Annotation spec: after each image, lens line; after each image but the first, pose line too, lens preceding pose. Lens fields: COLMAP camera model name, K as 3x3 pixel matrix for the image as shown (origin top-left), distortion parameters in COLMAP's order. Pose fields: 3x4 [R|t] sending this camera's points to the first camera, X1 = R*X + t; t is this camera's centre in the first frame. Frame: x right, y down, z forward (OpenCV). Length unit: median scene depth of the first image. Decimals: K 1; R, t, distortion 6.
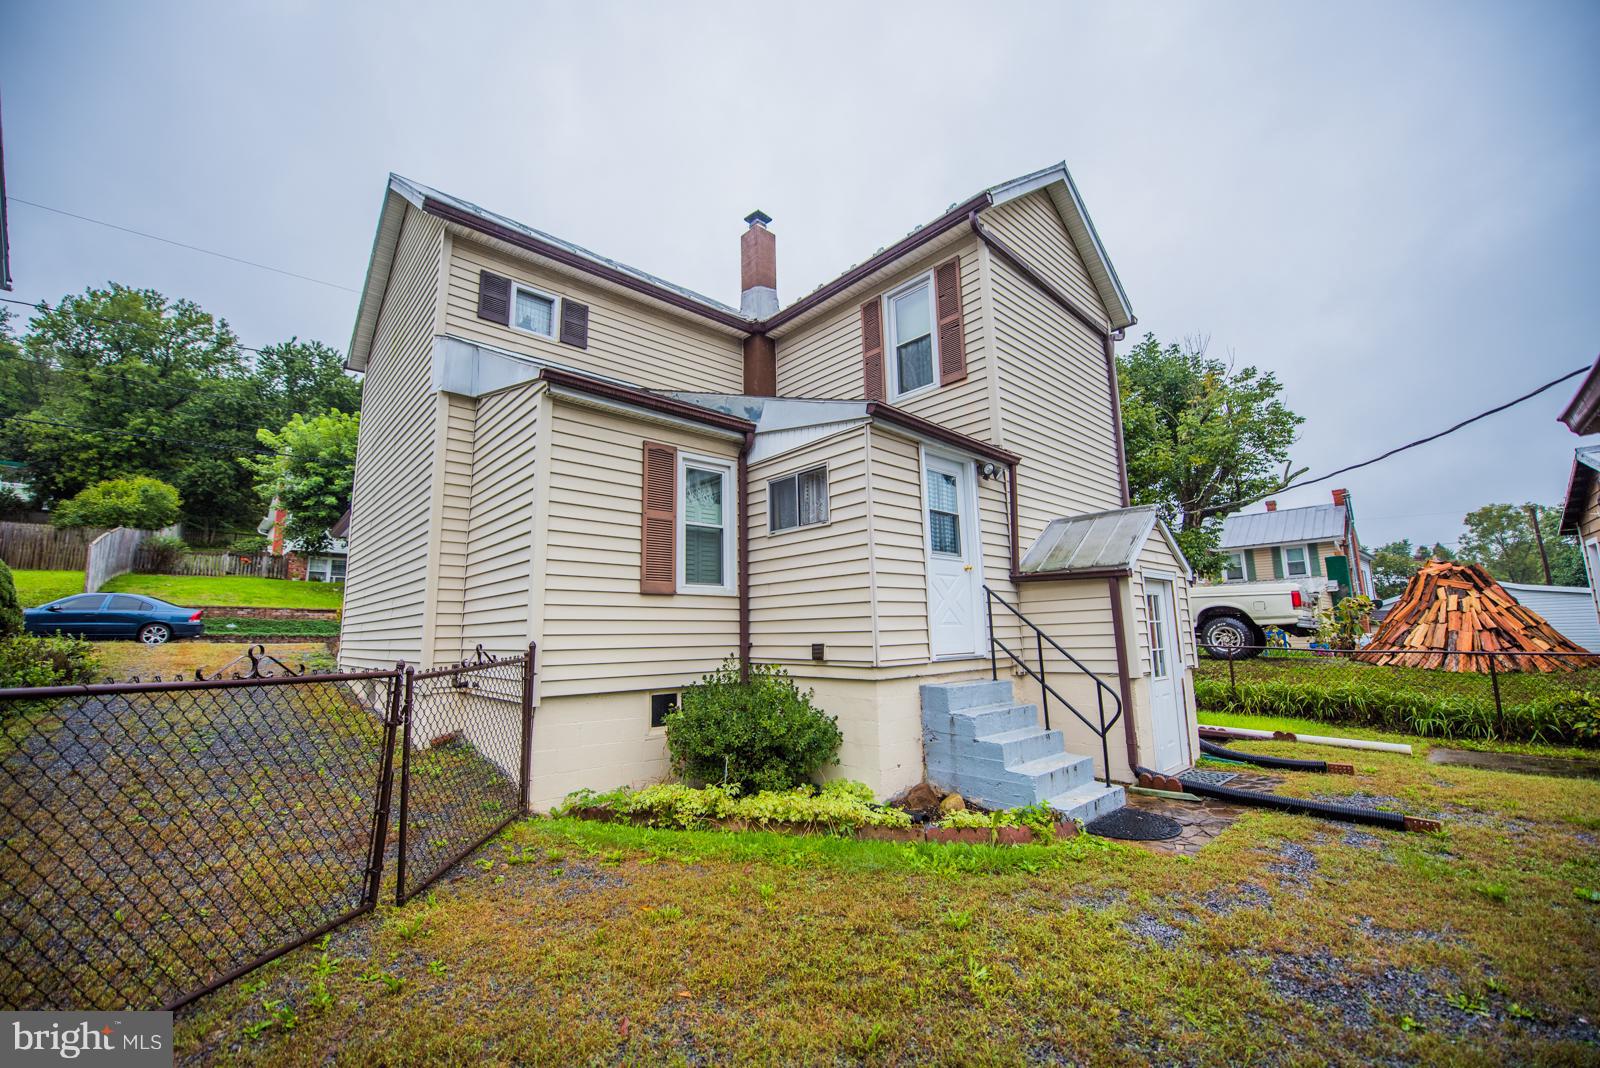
lens RADIAL K [[618.0, 0, 792.5], [0, 618.0, 529.9], [0, 0, 1]] dist [-0.001893, -0.002743]
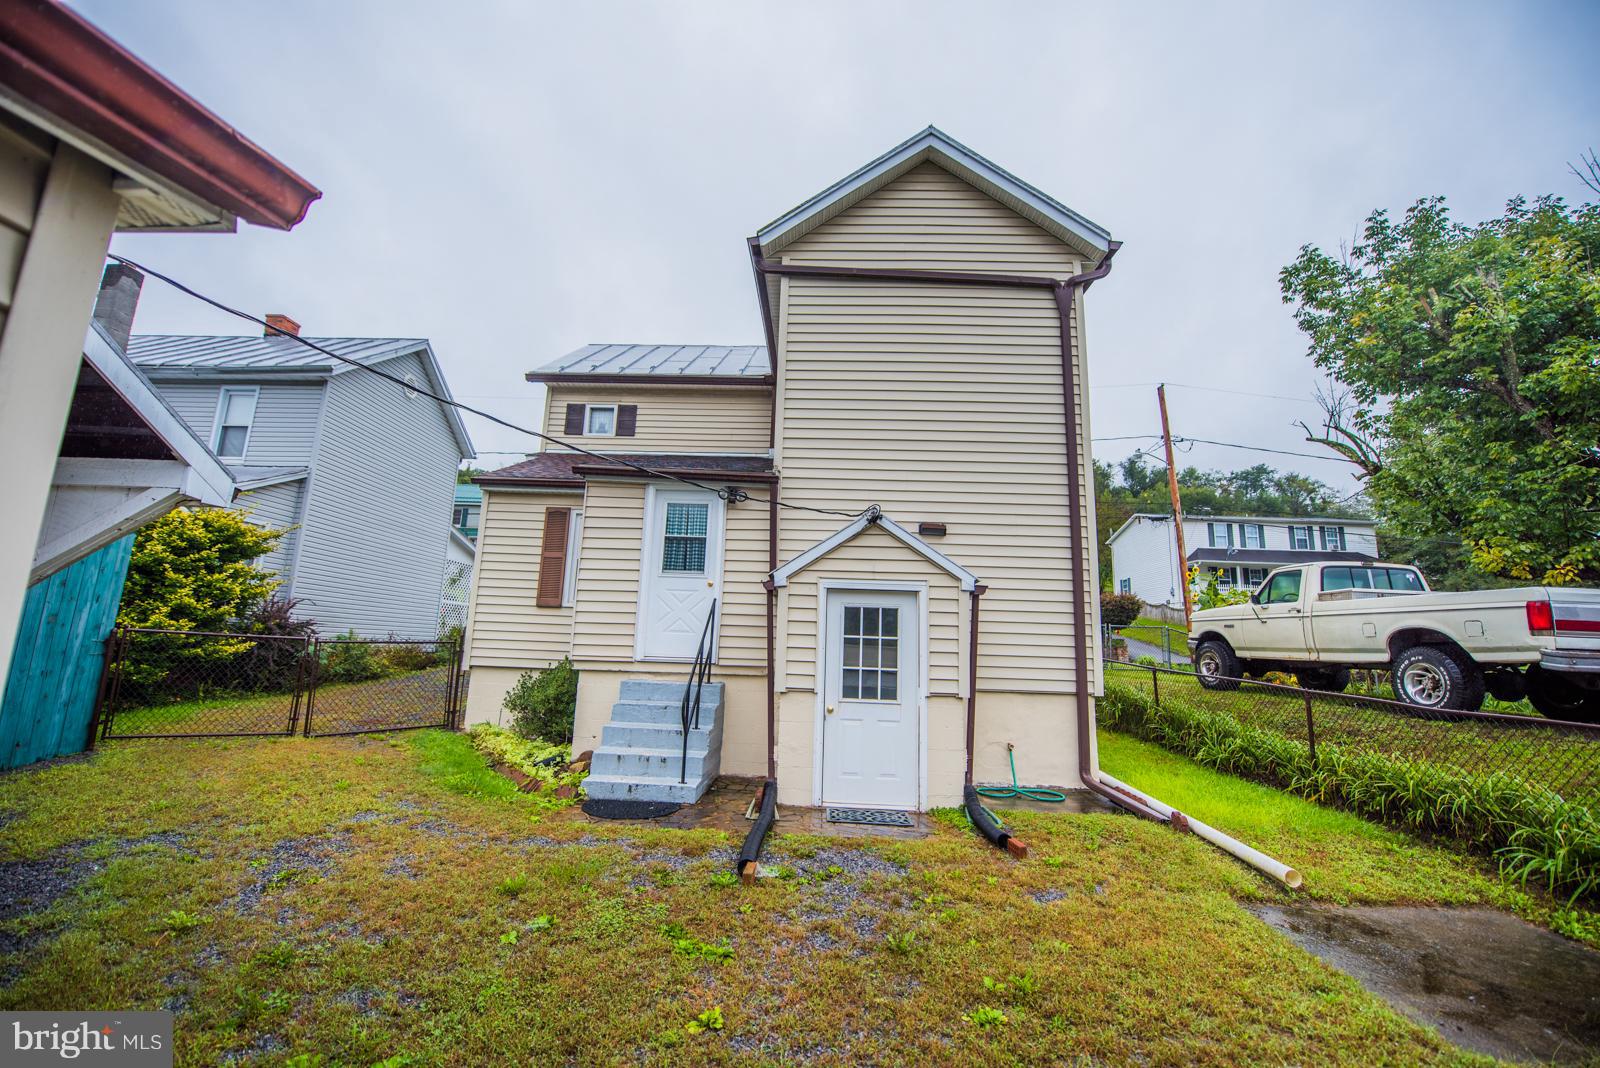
lens RADIAL K [[618.0, 0, 825.2], [0, 618.0, 541.9], [0, 0, 1]] dist [-0.001893, -0.002743]
pose [[0.736881, -0.069623, -0.672427, 1.028466], [0.068497, 0.997253, -0.028193, 0.026357], [0.672543, -0.025284, 0.739626, 0.253248]]
